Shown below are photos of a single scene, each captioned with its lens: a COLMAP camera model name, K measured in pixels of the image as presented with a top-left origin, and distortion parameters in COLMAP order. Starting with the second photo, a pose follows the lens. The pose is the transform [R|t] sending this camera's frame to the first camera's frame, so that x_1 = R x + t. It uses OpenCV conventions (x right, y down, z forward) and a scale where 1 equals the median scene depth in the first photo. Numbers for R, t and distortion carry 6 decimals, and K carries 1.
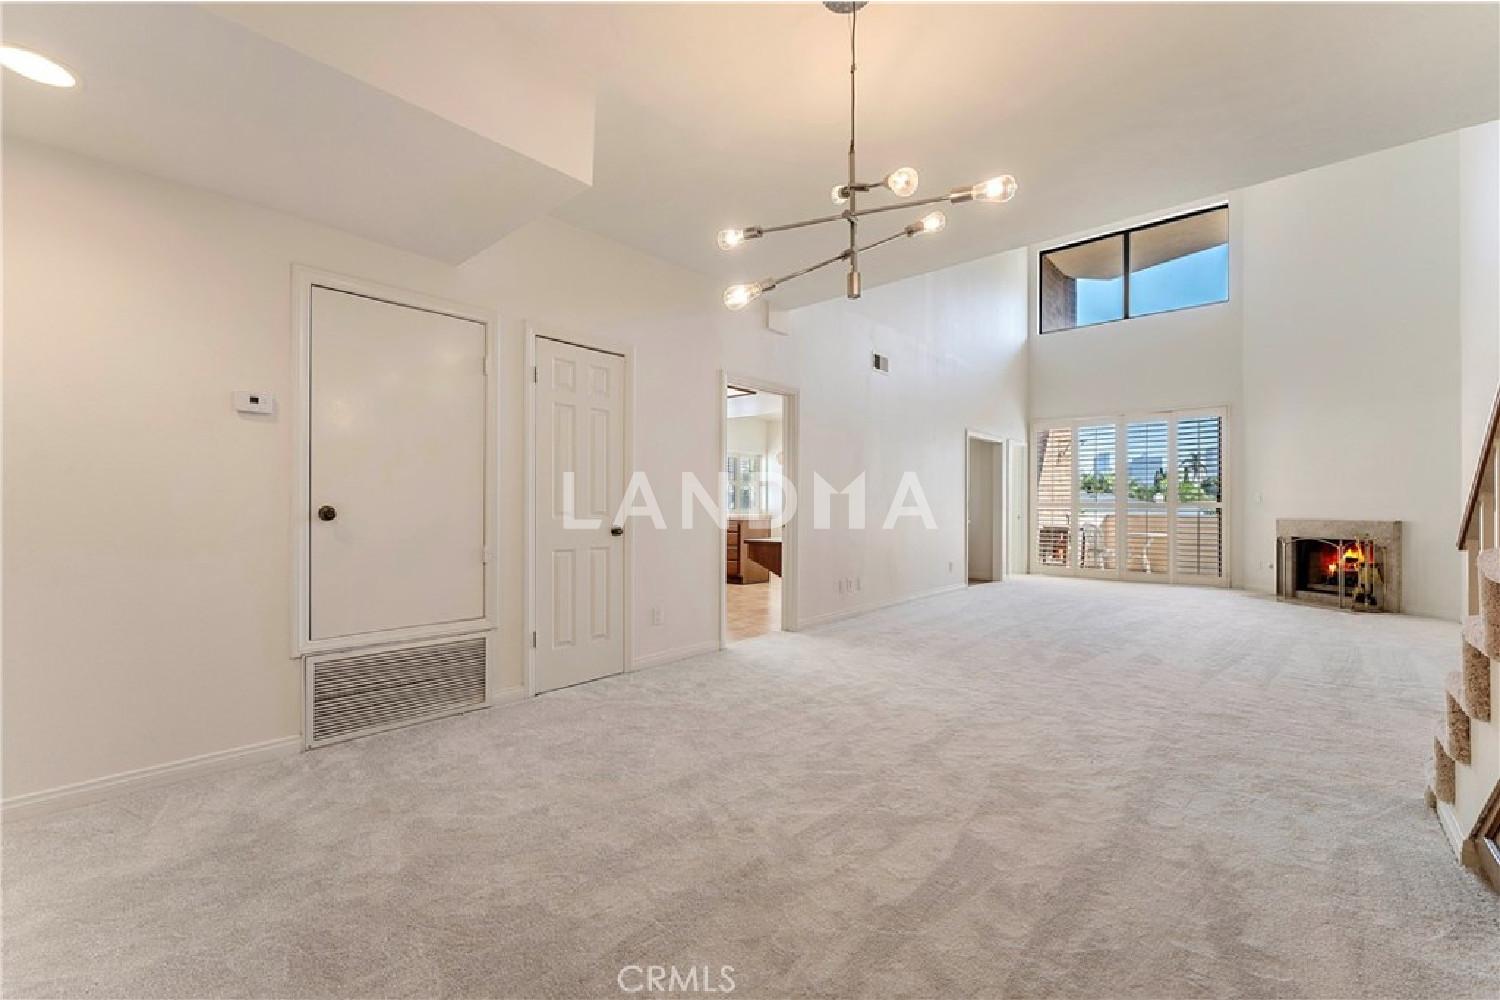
lens RADIAL K [[612.3, 0, 742.4], [0, 612.3, 510.9], [0, 0, 1]] dist [-0.000638, 0.000176]
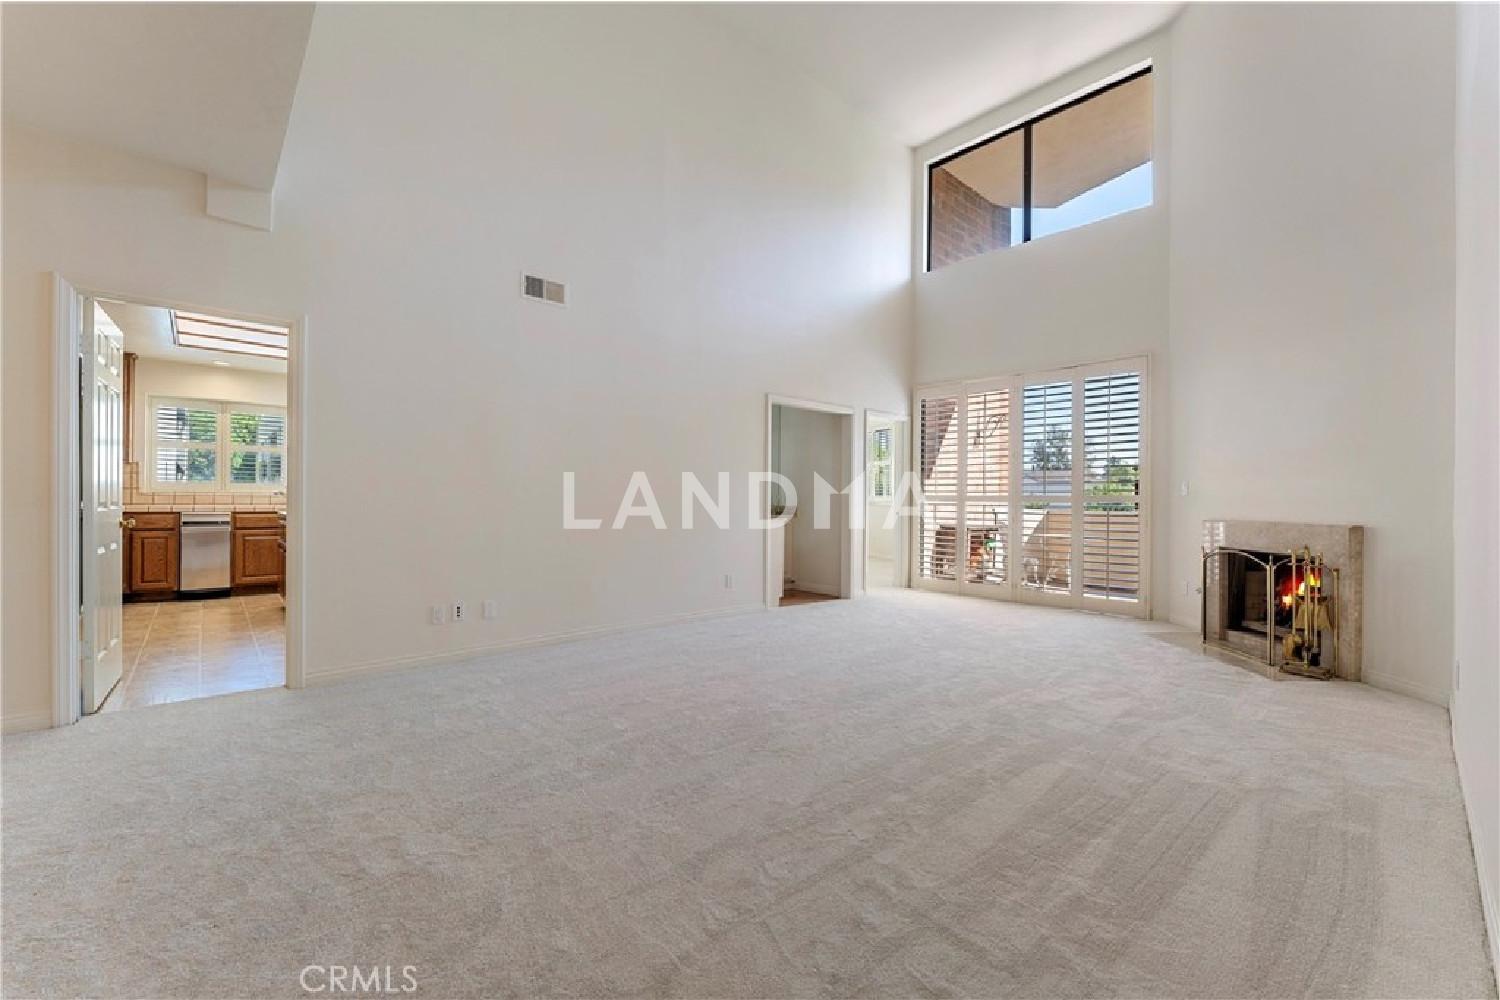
lens RADIAL K [[614.3, 0, 750.0], [0, 614.3, 500.0], [0, 0, 1]] dist [-0.001069, -0.000062]
pose [[0.994726, 0.005715, -0.102412, 0.459779], [-0.006398, 0.999959, -0.006339, -0.000852], [0.102372, 0.006960, 0.994722, 0.292392]]
